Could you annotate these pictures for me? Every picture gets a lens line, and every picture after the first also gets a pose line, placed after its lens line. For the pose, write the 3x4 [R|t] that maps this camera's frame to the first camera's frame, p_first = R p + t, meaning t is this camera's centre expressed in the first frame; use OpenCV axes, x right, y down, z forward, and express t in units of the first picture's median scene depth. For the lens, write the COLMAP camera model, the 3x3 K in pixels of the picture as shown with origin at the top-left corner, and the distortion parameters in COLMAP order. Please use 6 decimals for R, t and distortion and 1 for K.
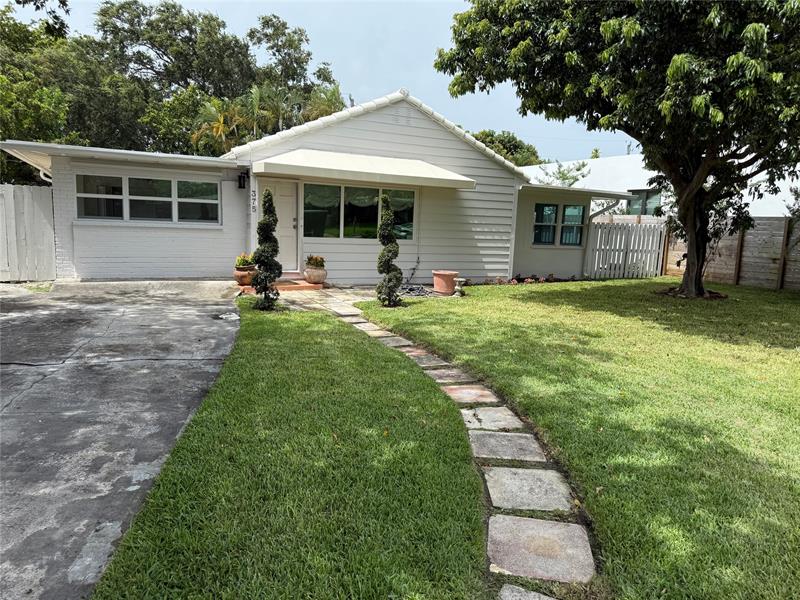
lens RADIAL K [[561.0, 0, 400.0], [0, 561.0, 300.0], [0, 0, 1]] dist [-0.044942, -0.004274]
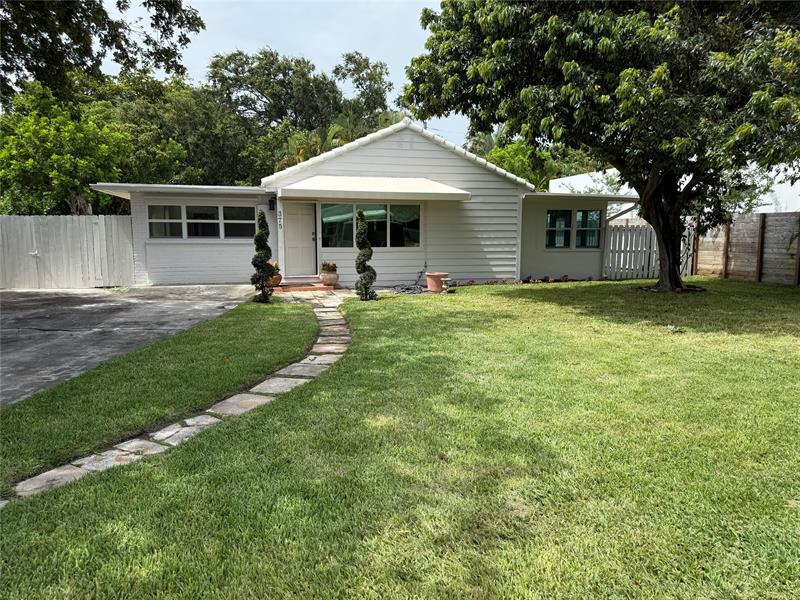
lens RADIAL K [[561.0, 0, 400.0], [0, 561.0, 300.0], [0, 0, 1]] dist [-0.044942, -0.004274]
pose [[0.975625, -0.014619, -0.218958, 0.233224], [0.008181, 0.999508, -0.030282, 0.035734], [0.219293, 0.027752, 0.975264, -0.129104]]
